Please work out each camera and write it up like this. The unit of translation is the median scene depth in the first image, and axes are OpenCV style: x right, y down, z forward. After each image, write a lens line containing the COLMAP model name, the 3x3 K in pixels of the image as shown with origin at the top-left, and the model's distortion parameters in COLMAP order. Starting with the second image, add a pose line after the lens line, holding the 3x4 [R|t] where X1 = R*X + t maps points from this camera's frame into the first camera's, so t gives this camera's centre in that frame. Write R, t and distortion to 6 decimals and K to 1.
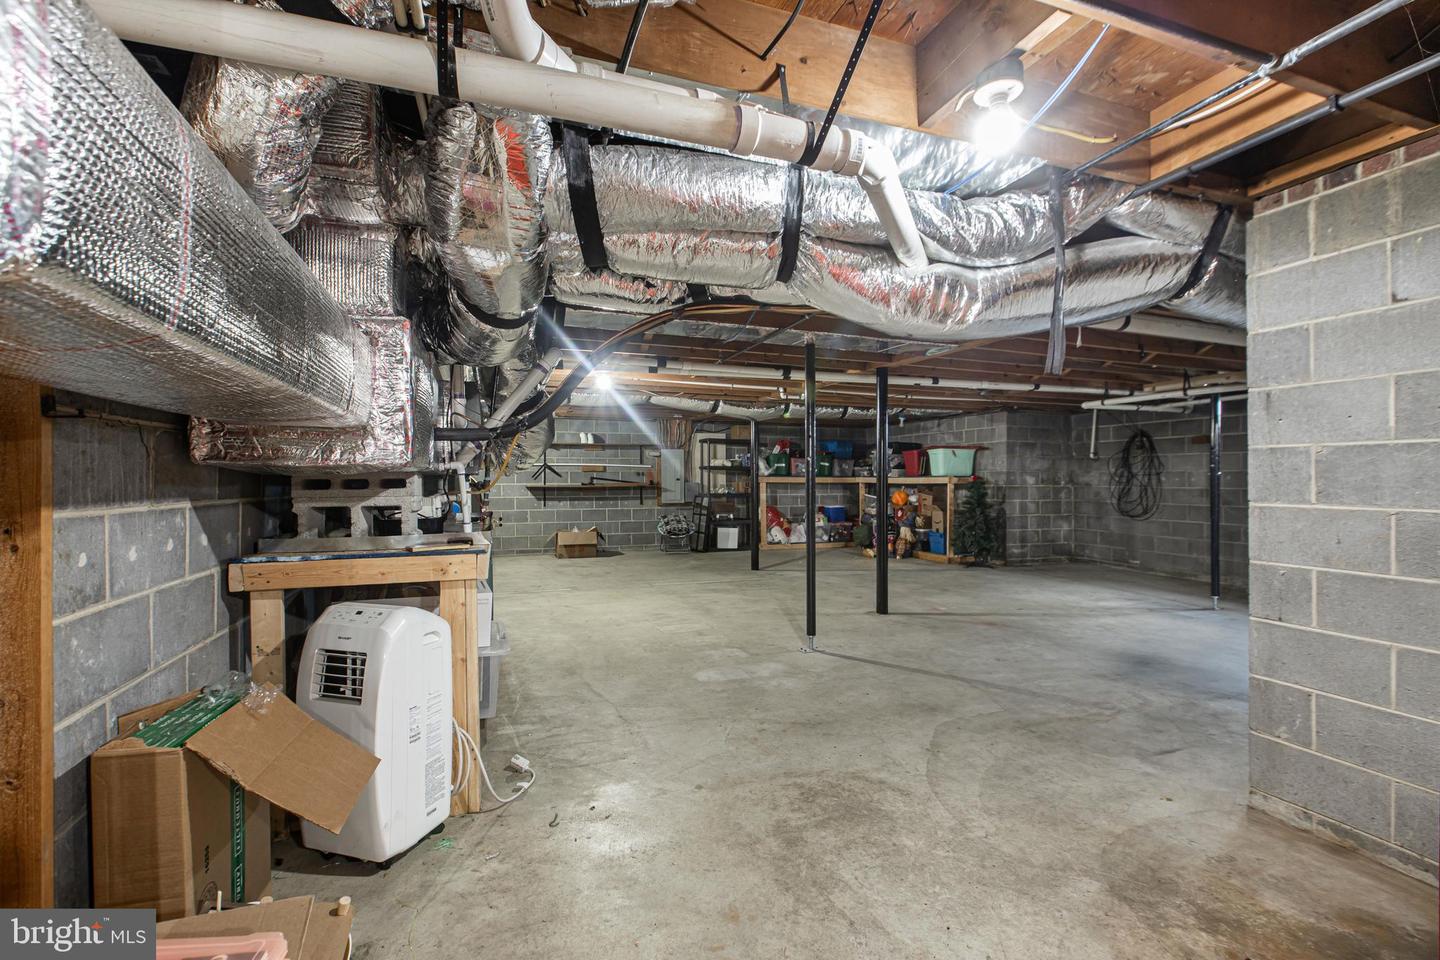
lens RADIAL K [[650.0, 0, 722.1], [0, 650.0, 482.8], [0, 0, 1]] dist [-0.007731, 0.000493]
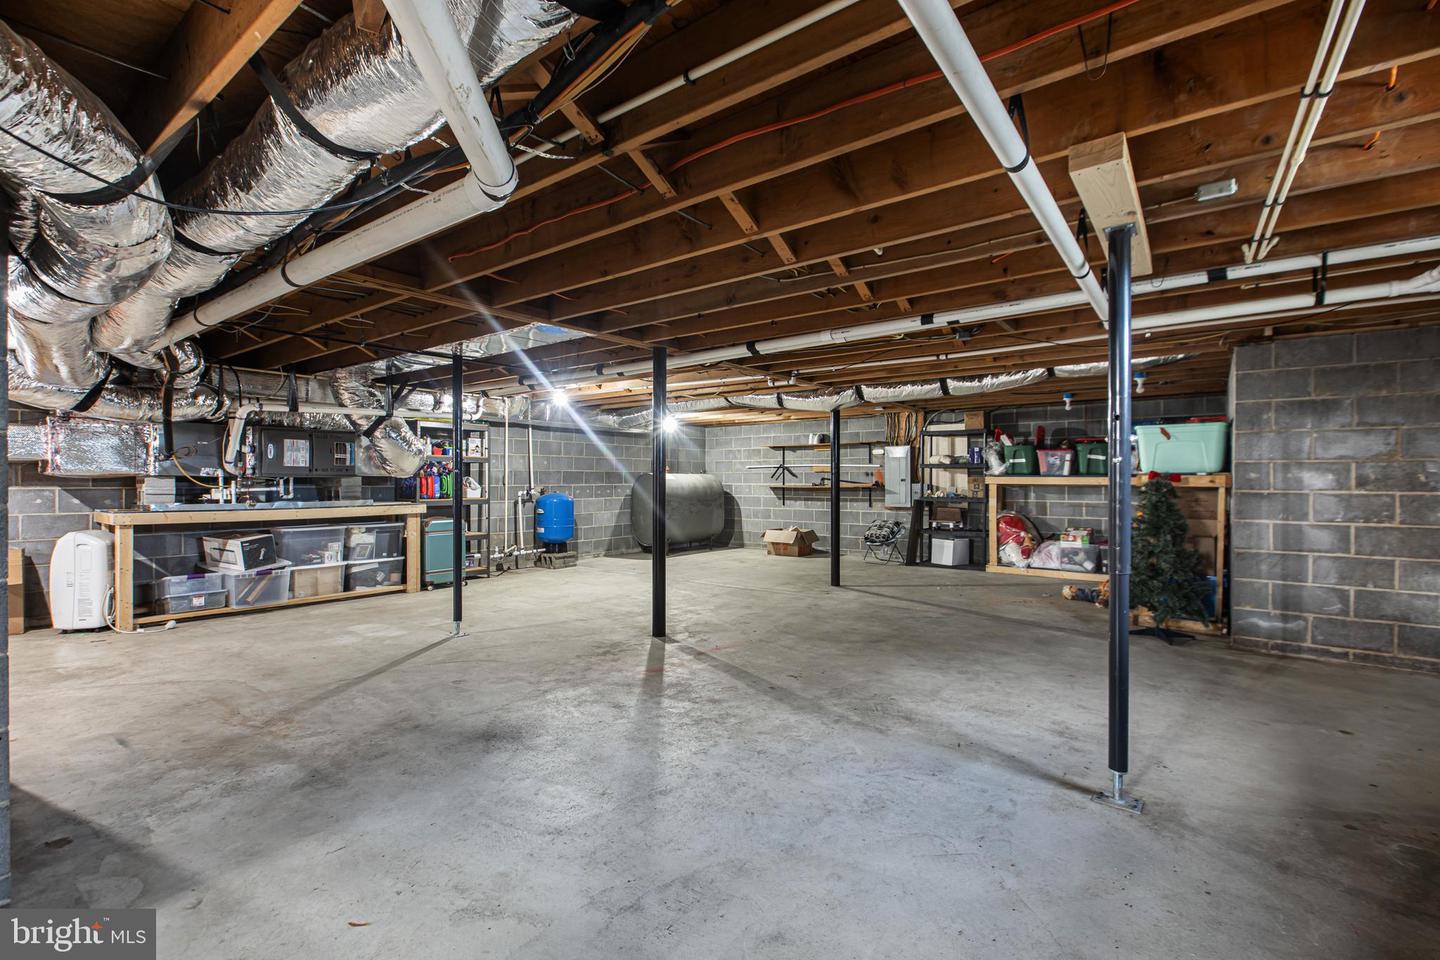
lens RADIAL K [[650.0, 0, 722.1], [0, 650.0, 482.8], [0, 0, 1]] dist [-0.007731, 0.000493]
pose [[0.545235, 0.002606, -0.838279, 0.626434], [-0.005146, 0.999987, -0.000238, 0.000046], [0.838268, 0.004443, 0.545241, 0.375933]]
